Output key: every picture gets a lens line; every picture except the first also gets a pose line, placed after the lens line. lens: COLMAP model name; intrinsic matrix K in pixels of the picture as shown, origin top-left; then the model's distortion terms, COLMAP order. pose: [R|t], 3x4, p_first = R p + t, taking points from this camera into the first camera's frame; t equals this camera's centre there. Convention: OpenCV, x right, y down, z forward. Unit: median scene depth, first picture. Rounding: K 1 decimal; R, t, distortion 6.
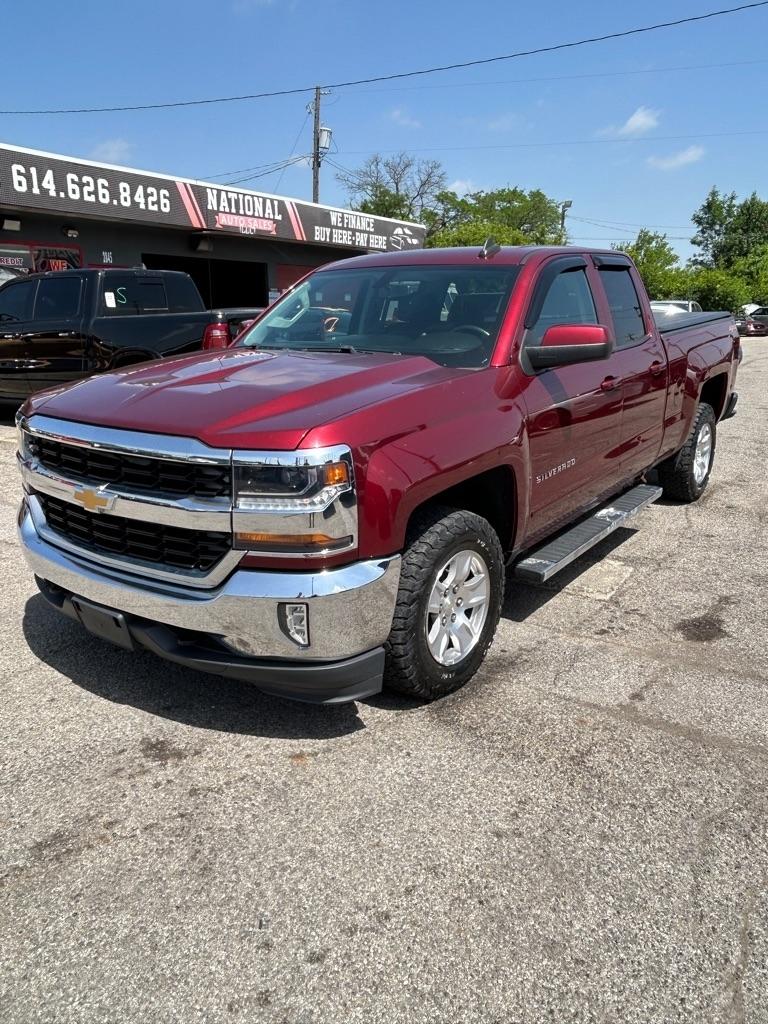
lens RADIAL K [[750.1, 0, 384.0], [0, 750.1, 512.0], [0, 0, 1]] dist [-0.004038, -0.010730]
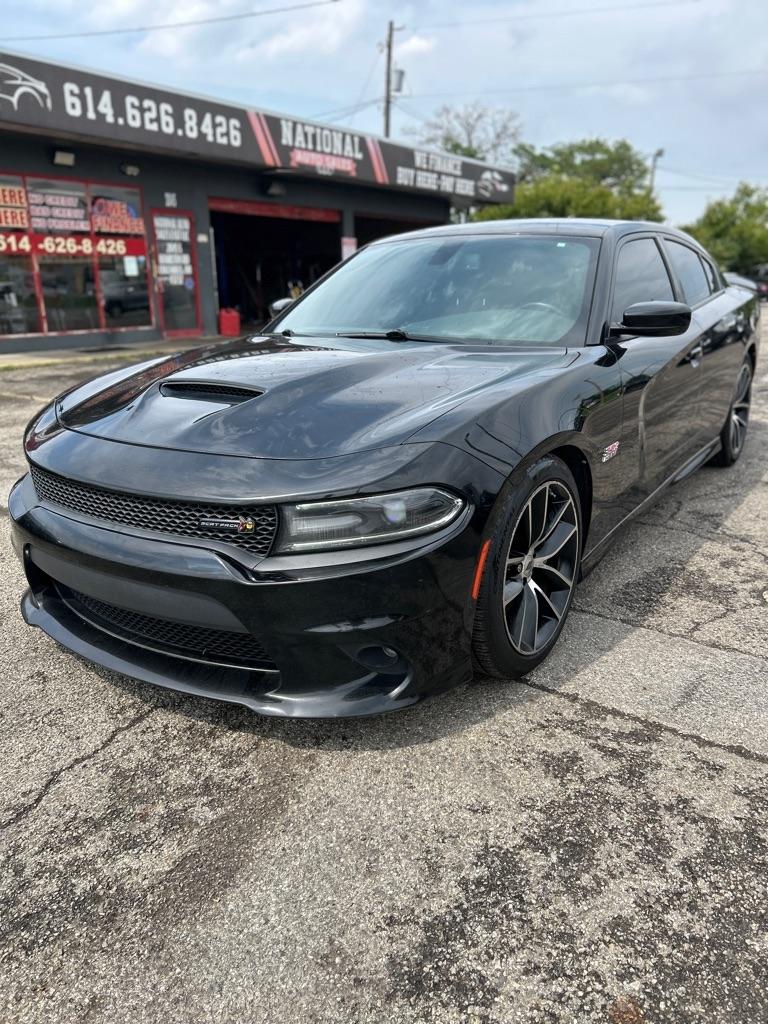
lens RADIAL K [[760.9, 0, 384.0], [0, 760.9, 512.0], [0, 0, 1]] dist [0.015738, -0.008357]
pose [[0.997285, 0.020657, -0.070678, -0.041528], [-0.018116, 0.999173, 0.036409, -0.006358], [0.071372, -0.035030, 0.996834, 0.094089]]
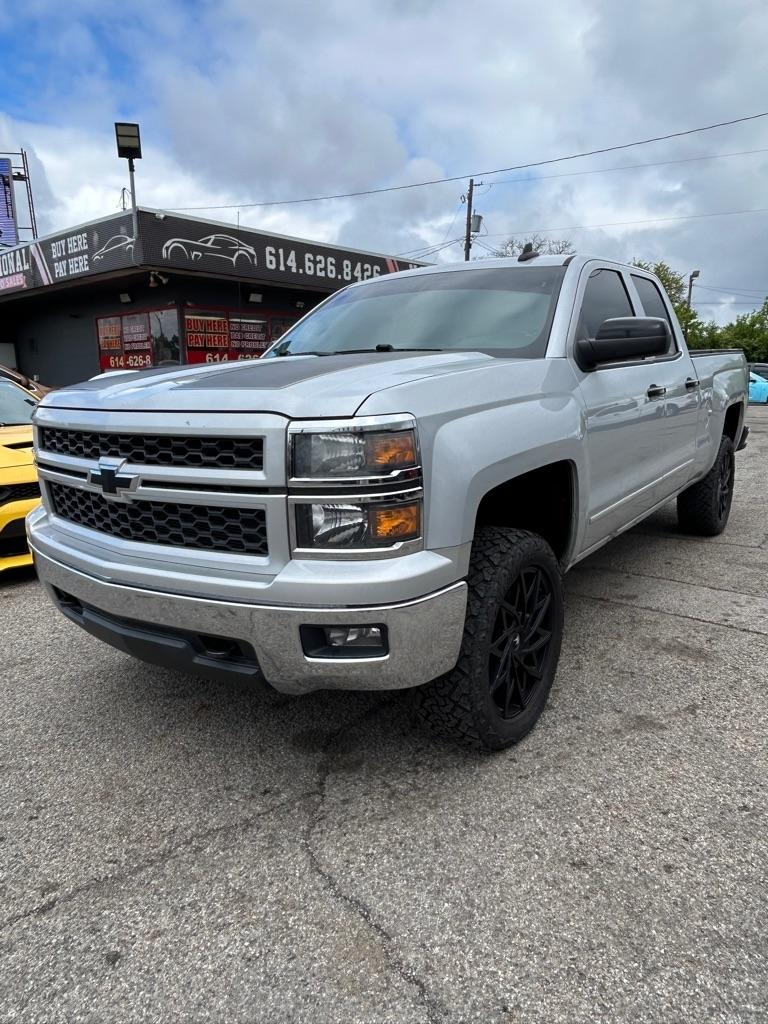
lens RADIAL K [[685.0, 0, 391.8], [0, 685.0, 506.2], [0, 0, 1]] dist [-0.002462, -0.003236]
pose [[0.988663, 0.016141, -0.149281, -0.094991], [-0.027731, 0.996731, -0.075888, 0.018953], [0.147568, 0.079167, 0.985878, -0.012302]]
